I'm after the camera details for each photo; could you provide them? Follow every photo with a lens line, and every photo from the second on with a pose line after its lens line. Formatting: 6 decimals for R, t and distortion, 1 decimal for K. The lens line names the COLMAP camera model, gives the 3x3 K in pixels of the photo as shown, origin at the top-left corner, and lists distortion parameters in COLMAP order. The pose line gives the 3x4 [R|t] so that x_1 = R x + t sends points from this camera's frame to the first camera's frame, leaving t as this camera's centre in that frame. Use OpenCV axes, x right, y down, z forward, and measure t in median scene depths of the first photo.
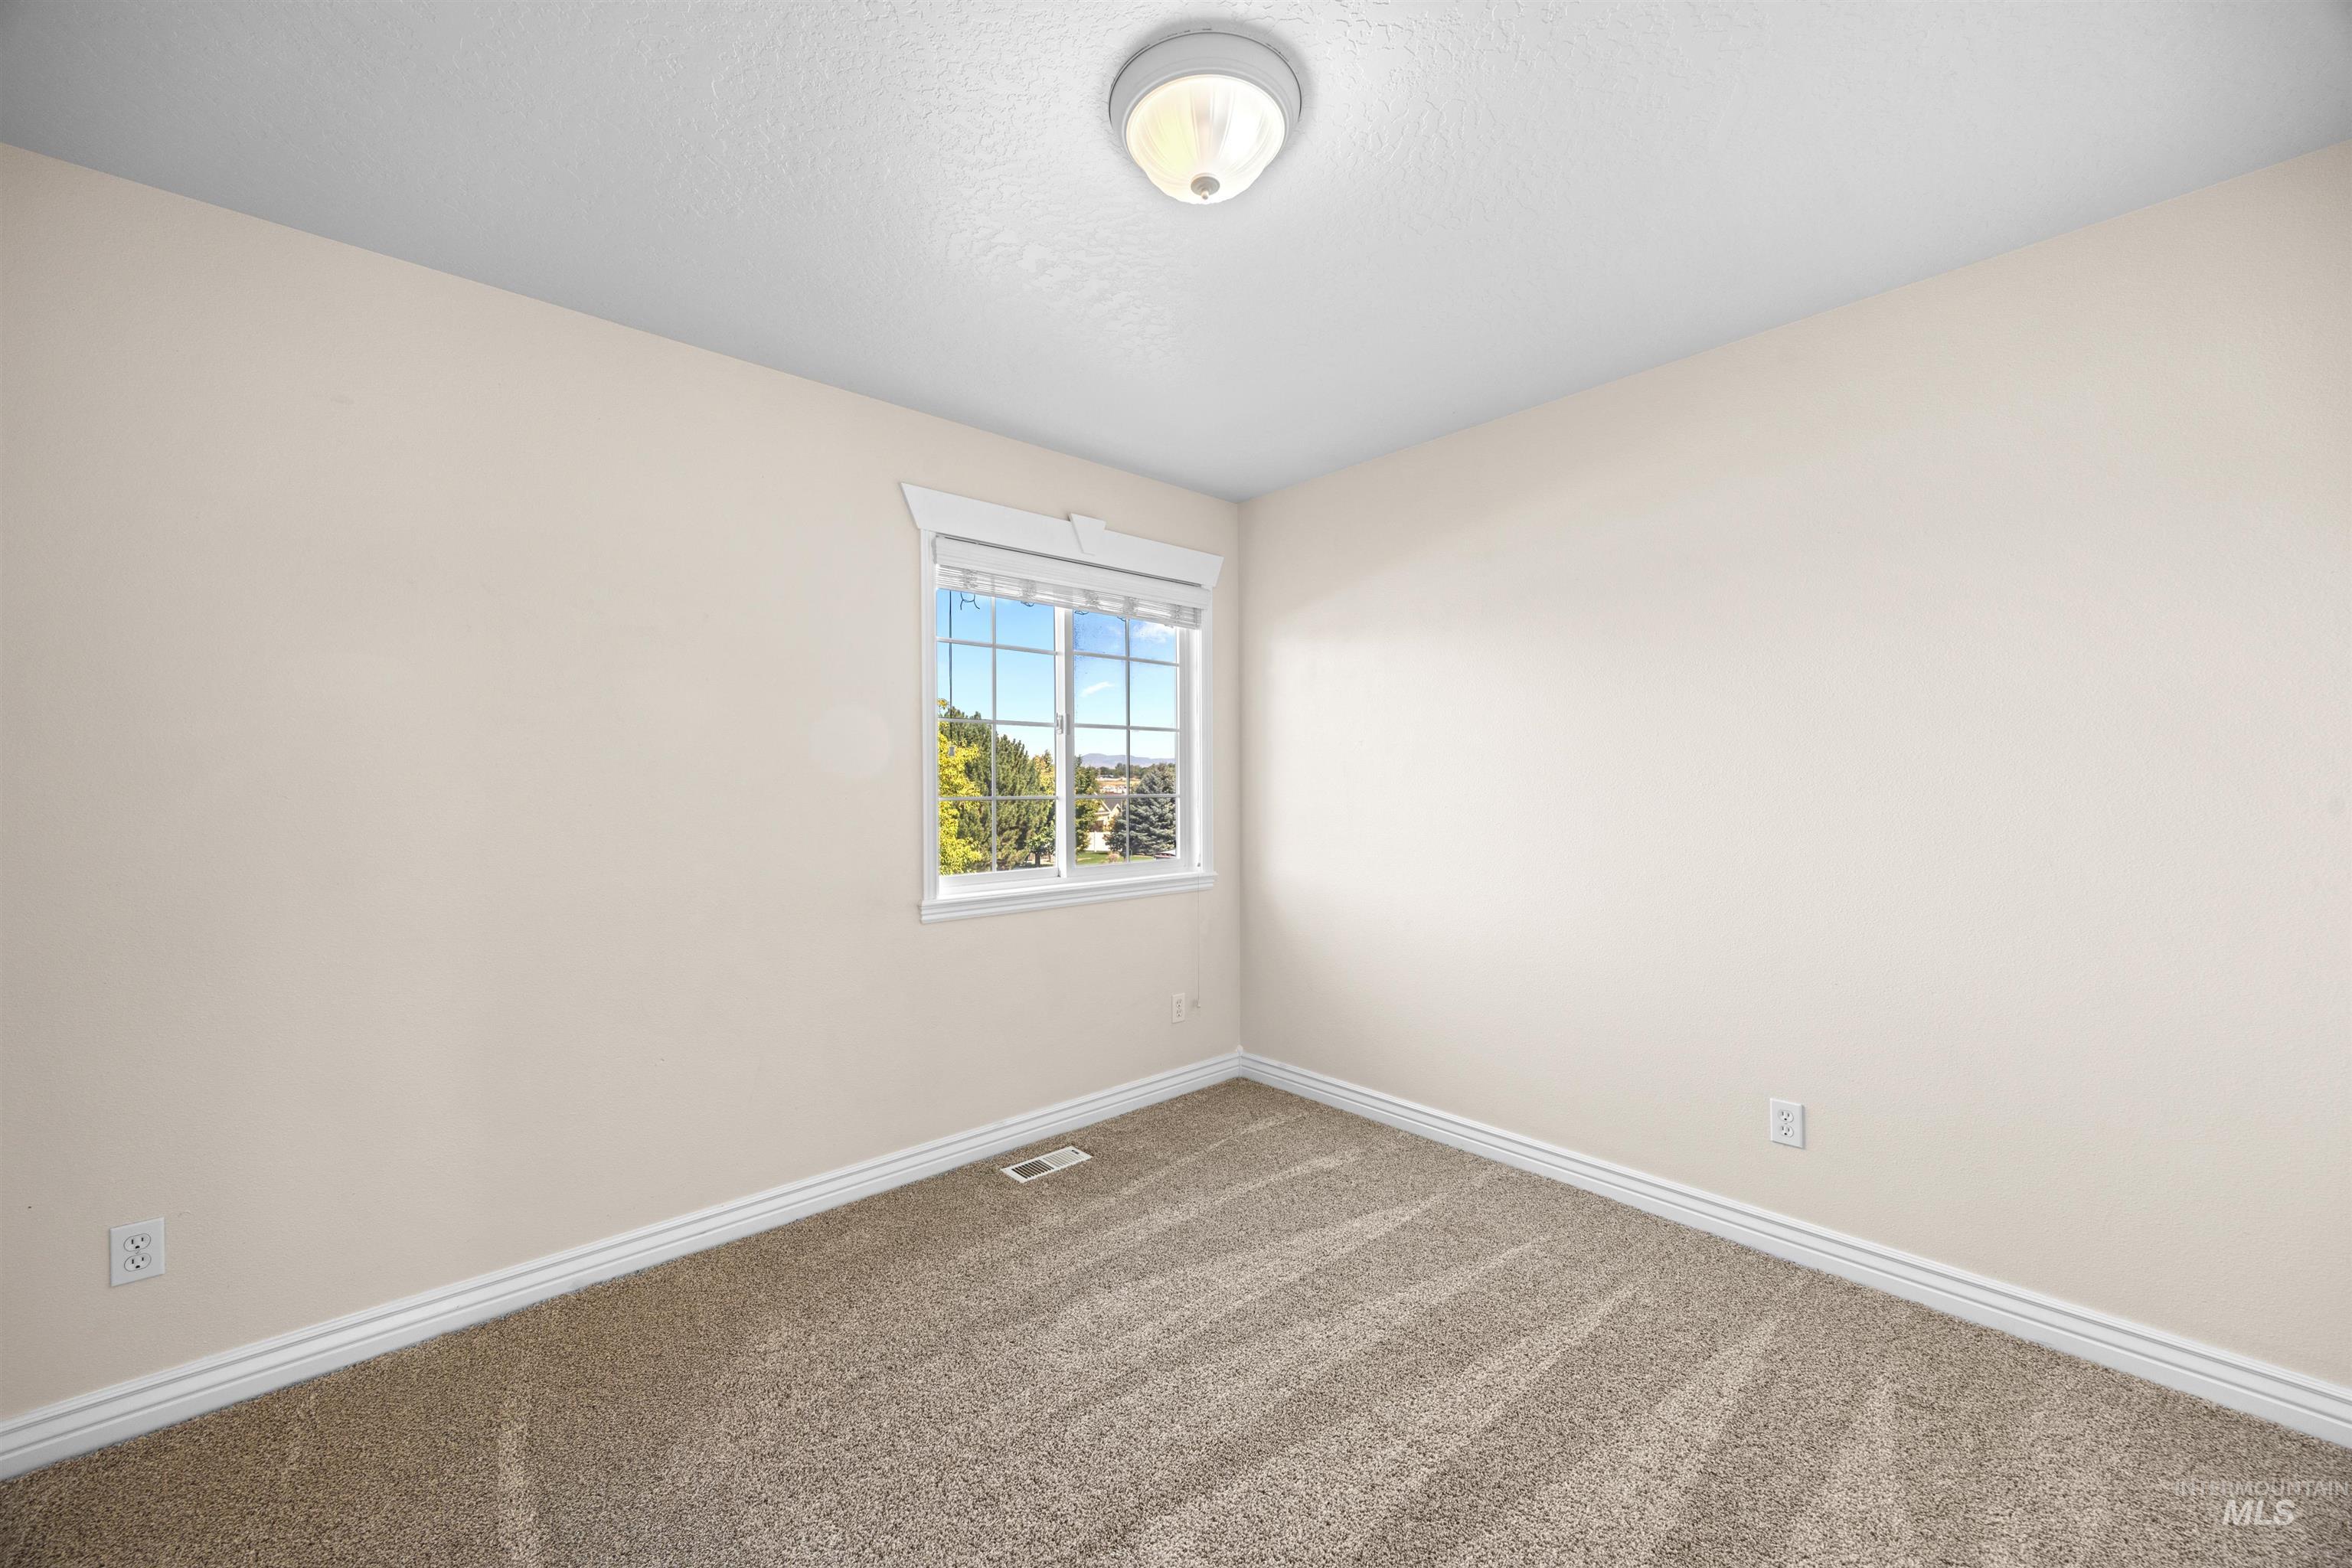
lens RADIAL K [[891.4, 0, 1175.7], [0, 891.4, 781.3], [0, 0, 1]] dist [0.000484, -0.000266]
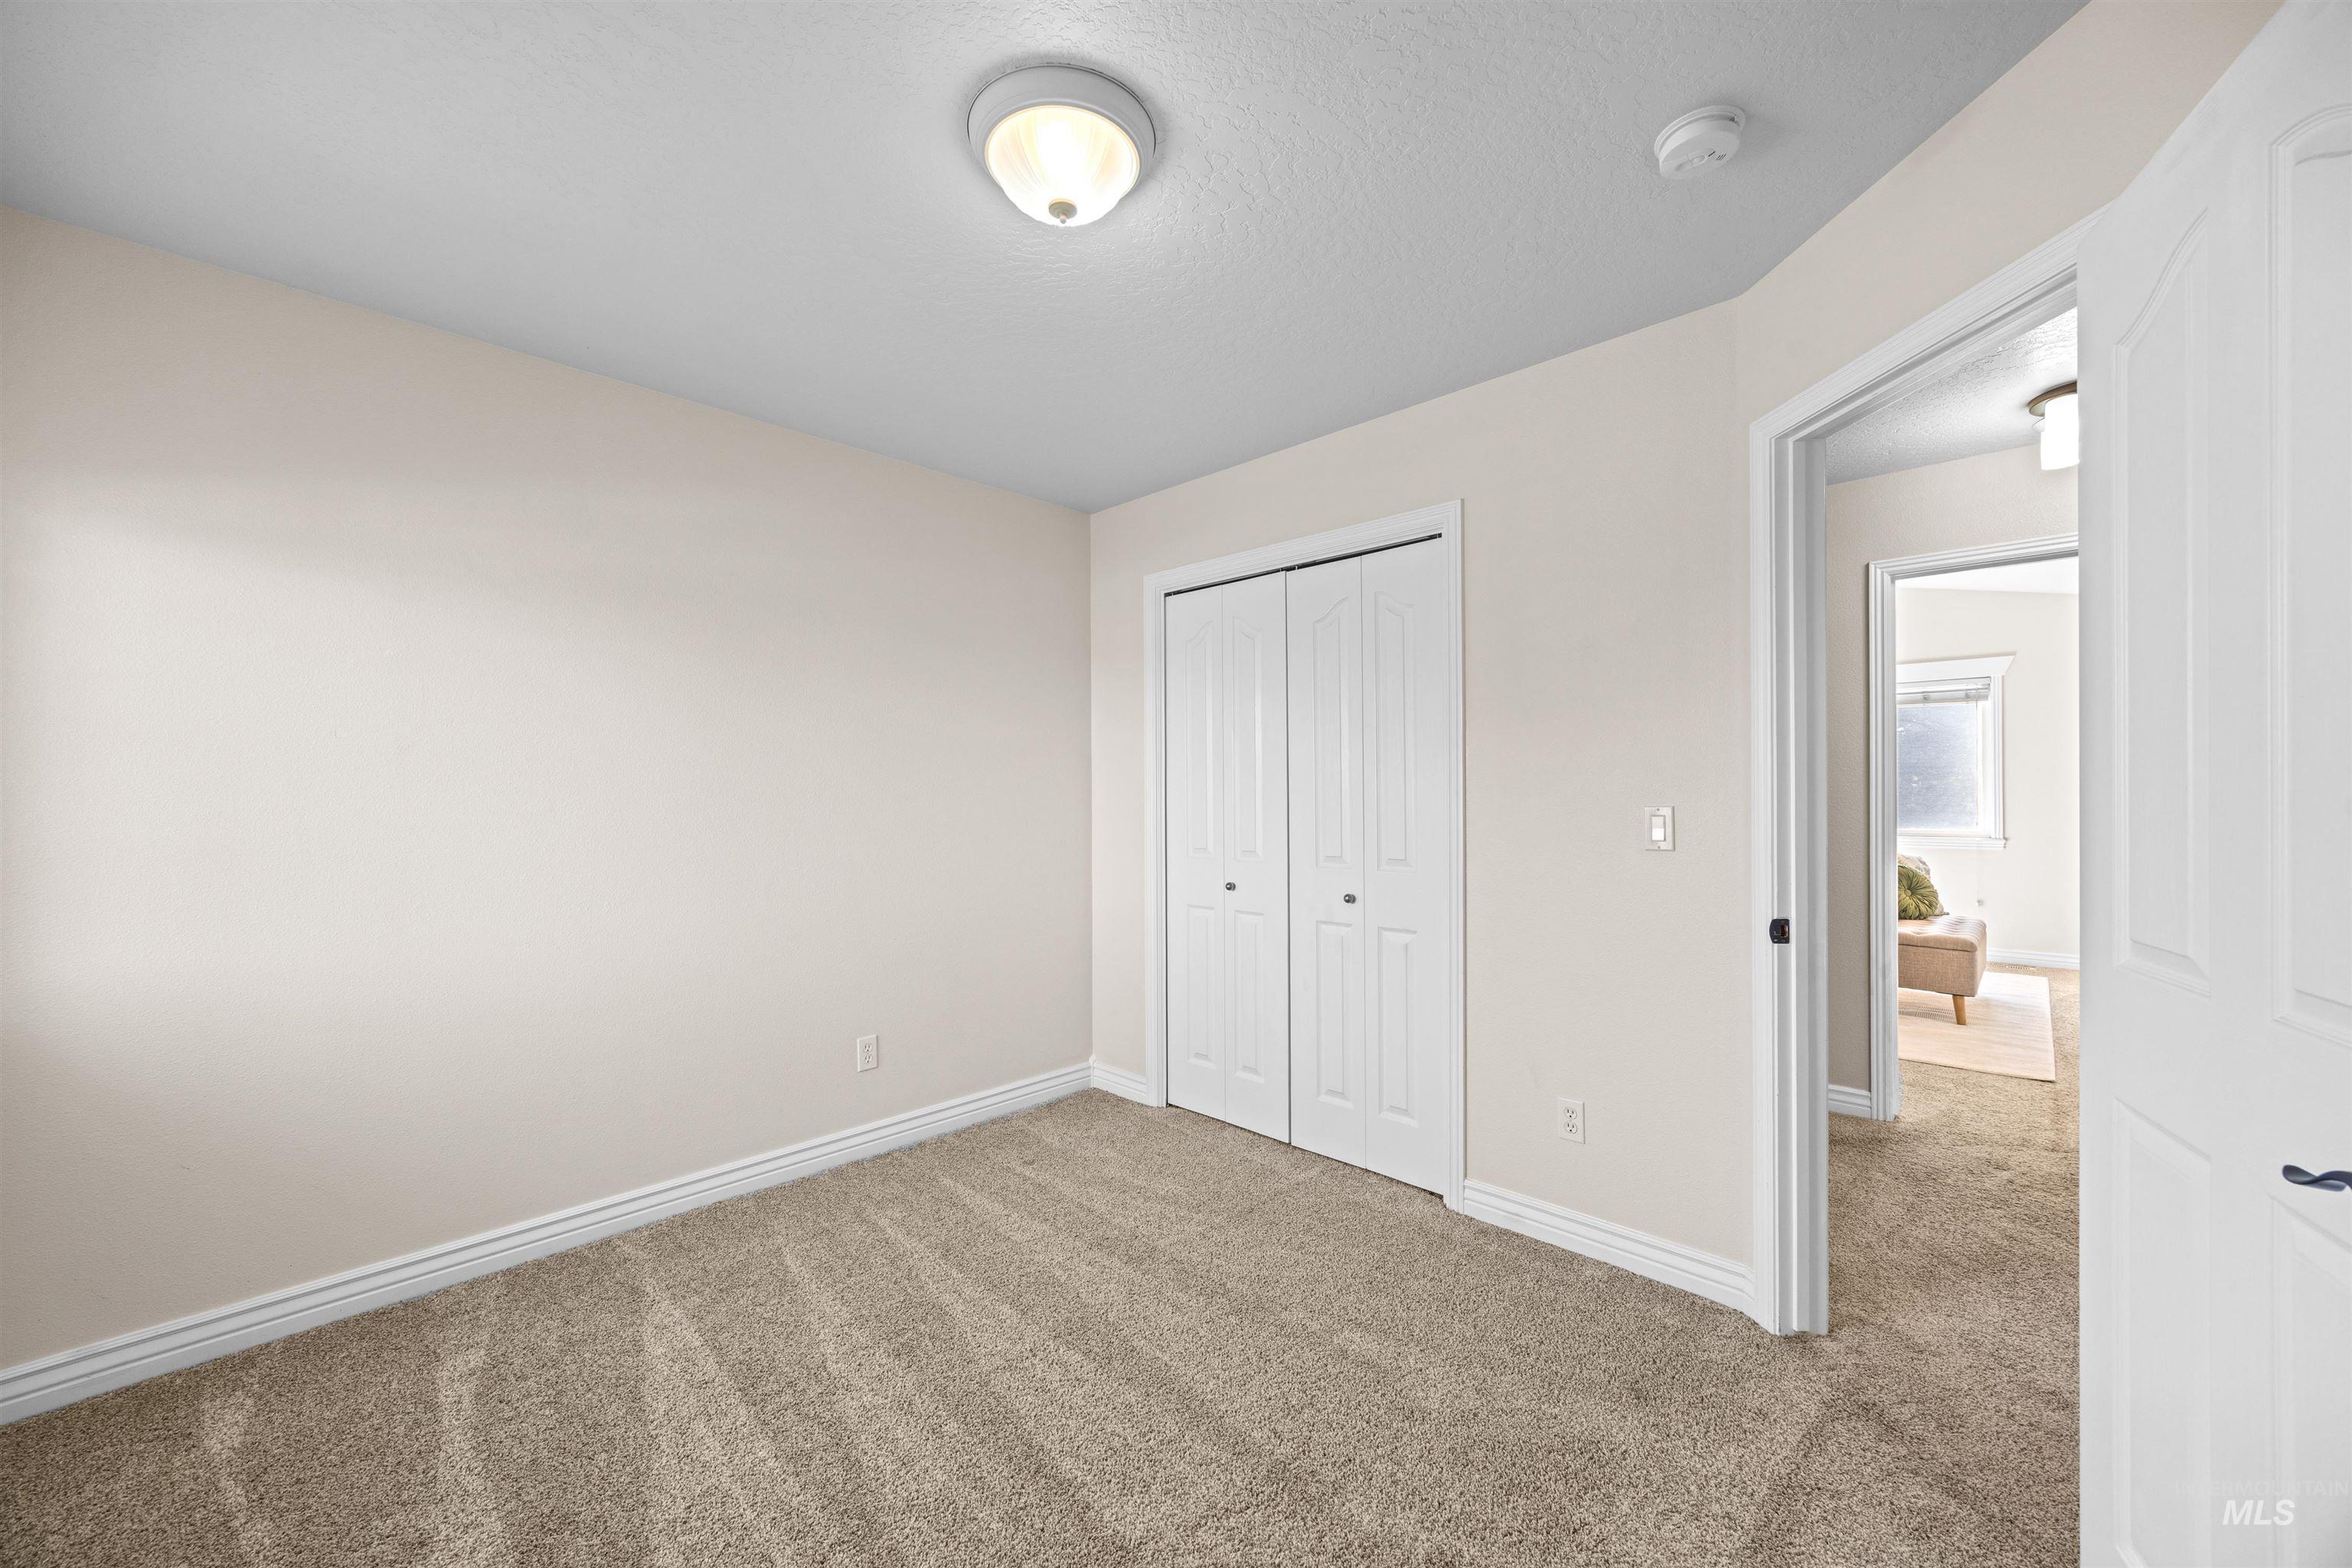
lens RADIAL K [[891.4, 0, 1175.6], [0, 891.4, 787.9], [0, 0, 1]] dist [0.000484, -0.000266]
pose [[-0.053268, 0.006844, 0.998557, -0.615694], [0.006923, 0.999955, -0.006484, 0.004740], [-0.998556, 0.006567, -0.053313, 0.581112]]
